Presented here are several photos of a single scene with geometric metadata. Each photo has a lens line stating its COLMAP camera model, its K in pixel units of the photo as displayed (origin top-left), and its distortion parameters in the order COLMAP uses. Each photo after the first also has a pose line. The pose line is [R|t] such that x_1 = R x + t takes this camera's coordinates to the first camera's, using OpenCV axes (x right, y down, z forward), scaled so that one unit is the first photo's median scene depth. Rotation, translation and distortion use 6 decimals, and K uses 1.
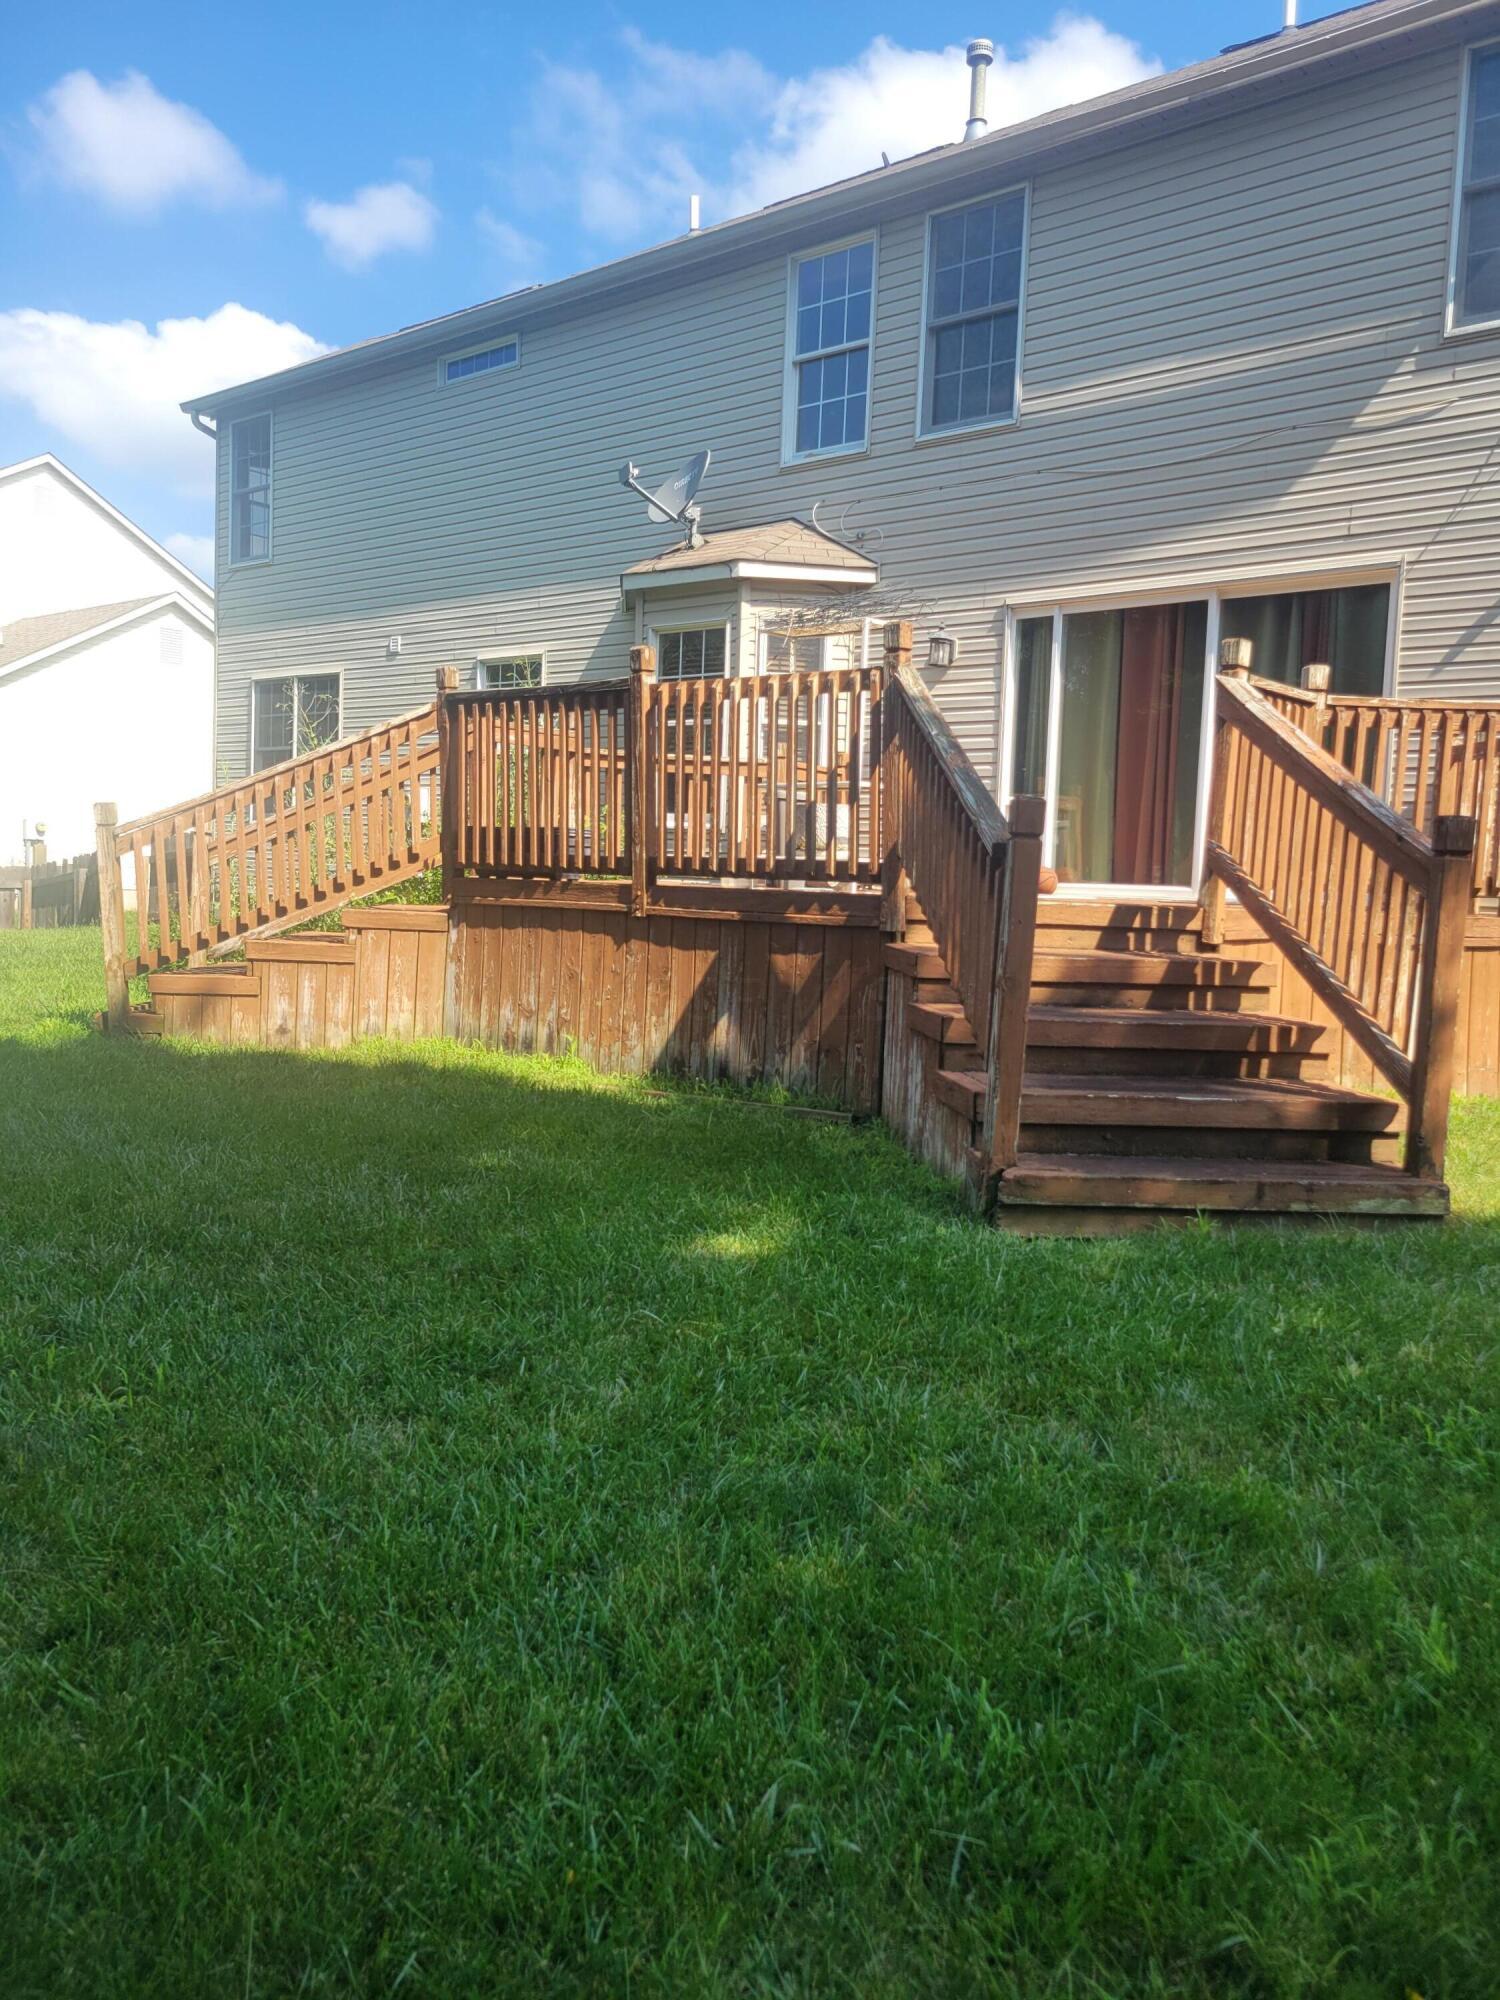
lens RADIAL K [[1478.8, 0, 750.0], [0, 1478.8, 1000.0], [0, 0, 1]] dist [0.058484, -0.037530]
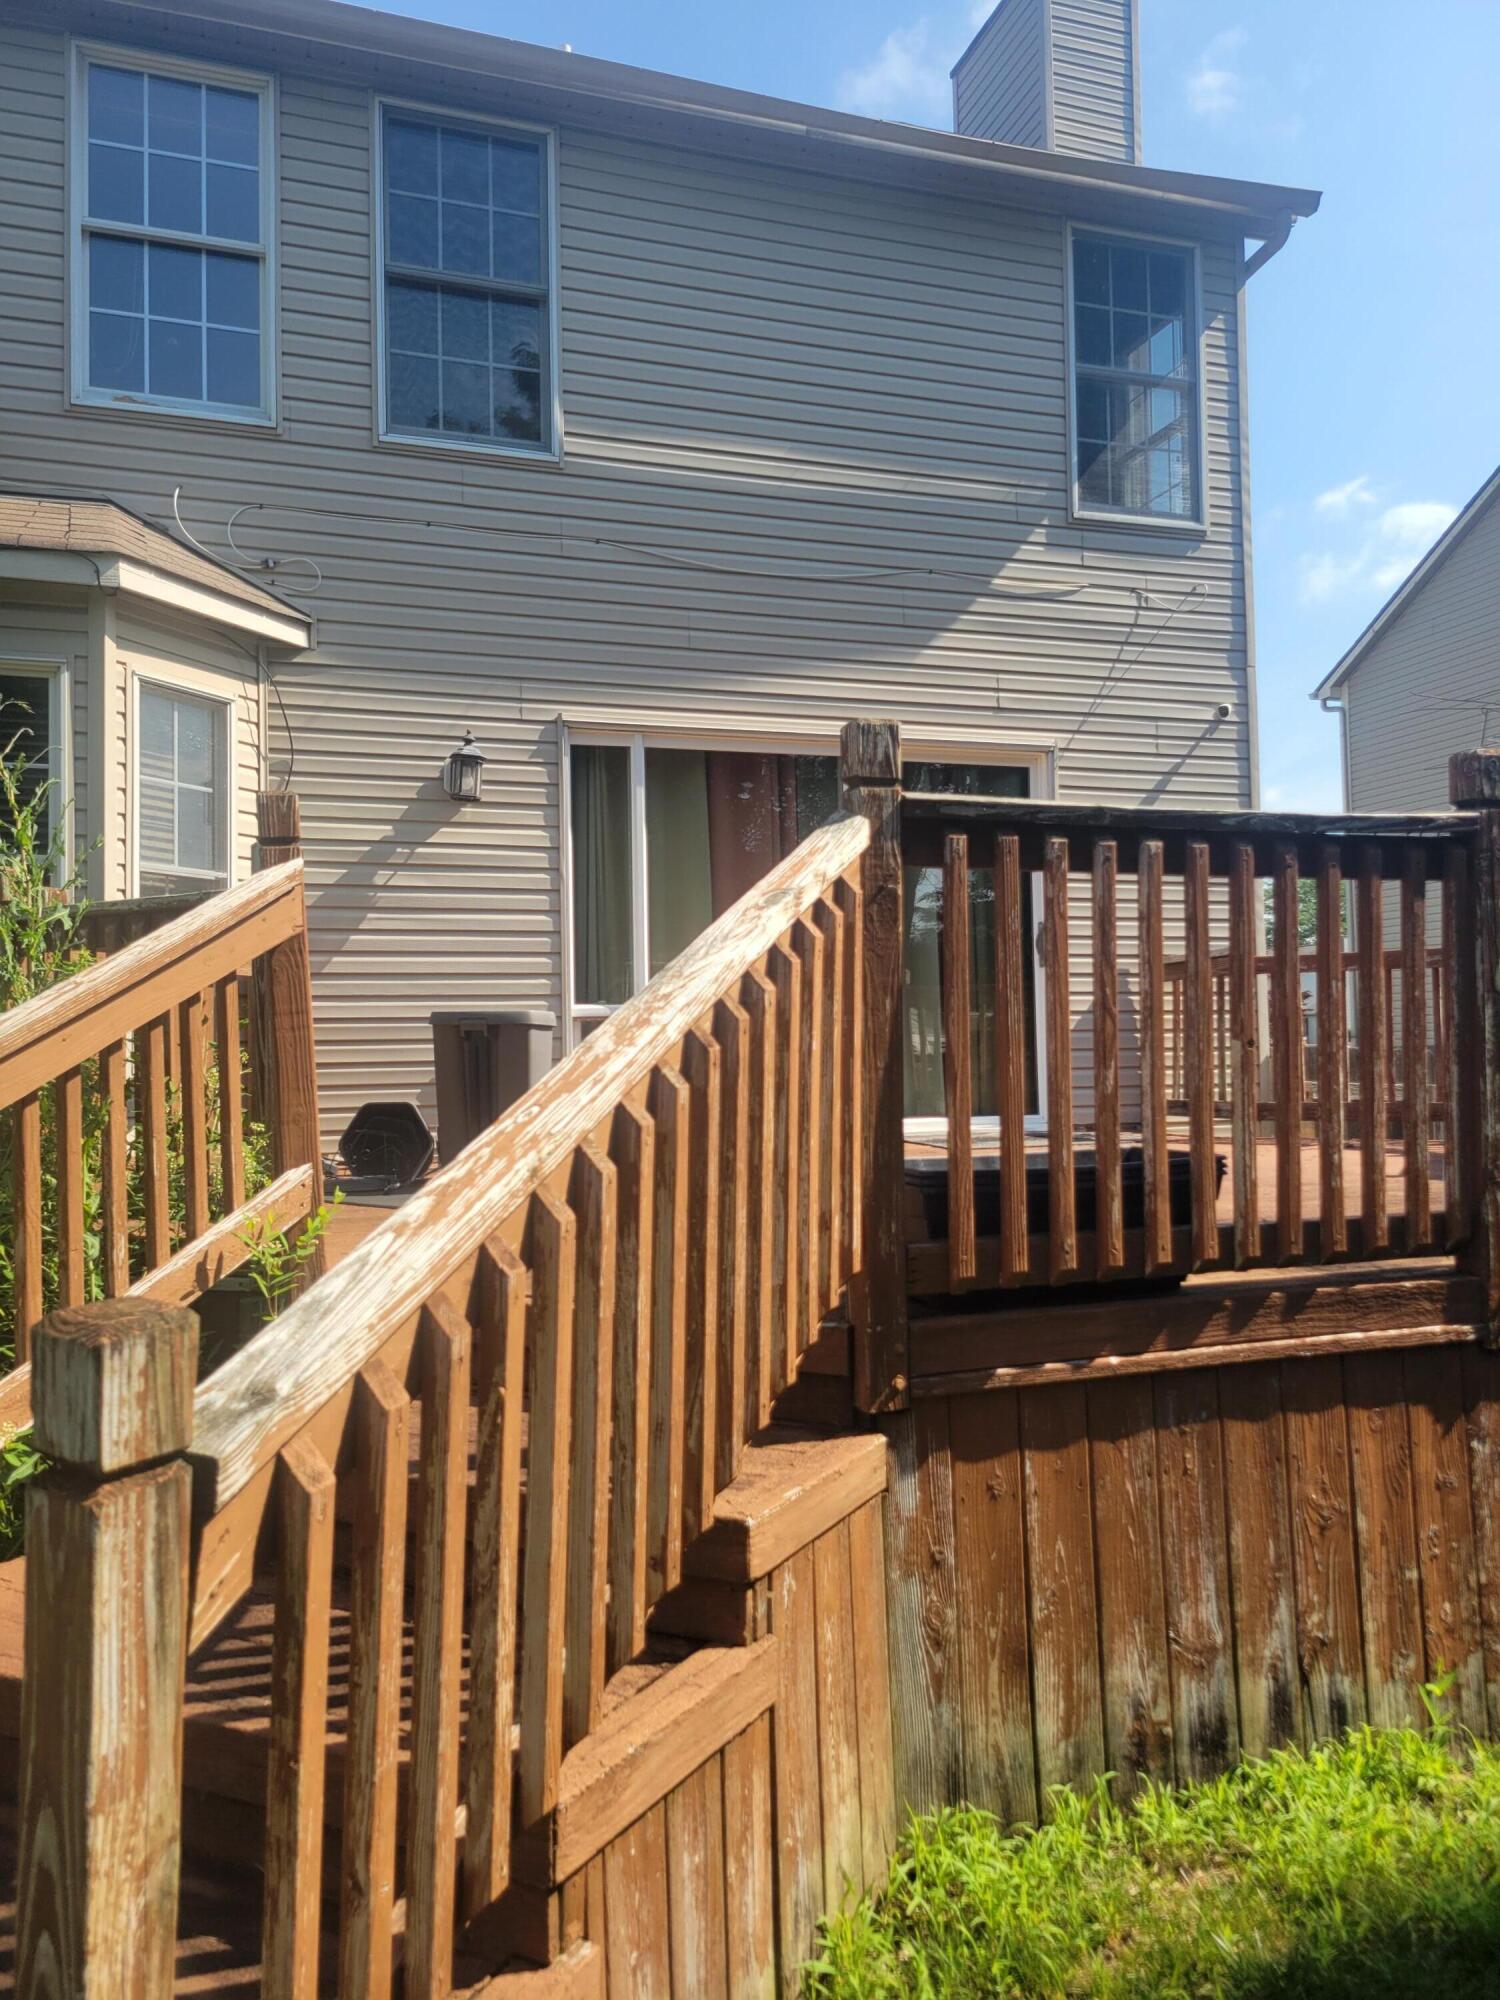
lens RADIAL K [[1478.8, 0, 750.0], [0, 1478.8, 1000.0], [0, 0, 1]] dist [0.058484, -0.037530]
pose [[0.525469, -0.019150, 0.850597, -0.367359], [0.106017, 0.993429, -0.043127, -0.105395], [-0.844182, 0.112840, 0.524046, 0.607907]]
